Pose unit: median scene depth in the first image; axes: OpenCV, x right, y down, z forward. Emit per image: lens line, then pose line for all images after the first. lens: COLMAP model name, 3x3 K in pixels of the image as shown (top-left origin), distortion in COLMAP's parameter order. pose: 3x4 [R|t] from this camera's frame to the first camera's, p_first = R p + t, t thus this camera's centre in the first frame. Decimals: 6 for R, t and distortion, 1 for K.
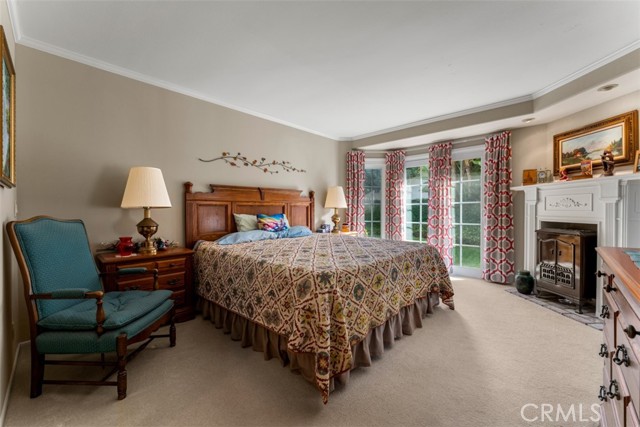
lens RADIAL K [[255.8, 0, 319.1], [0, 255.8, 211.5], [0, 0, 1]] dist [-0.000764, -0.000017]
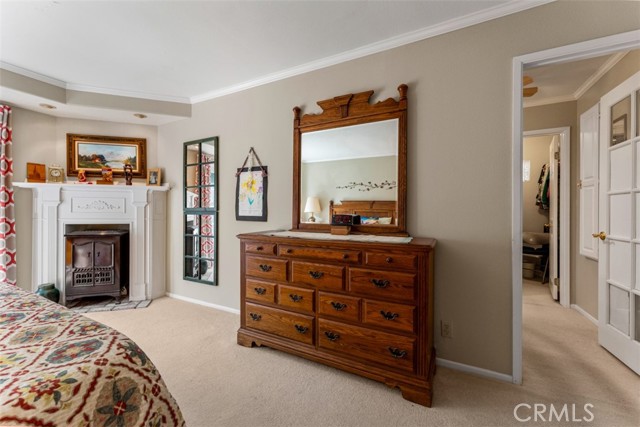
lens RADIAL K [[255.8, 0, 319.1], [0, 255.8, 211.5], [0, 0, 1]] dist [-0.000764, -0.000017]
pose [[-0.268212, 0.001755, 0.963358, -0.255248], [0.003612, 0.999993, -0.000816, -0.003894], [-0.963353, 0.003260, -0.268217, 0.375598]]
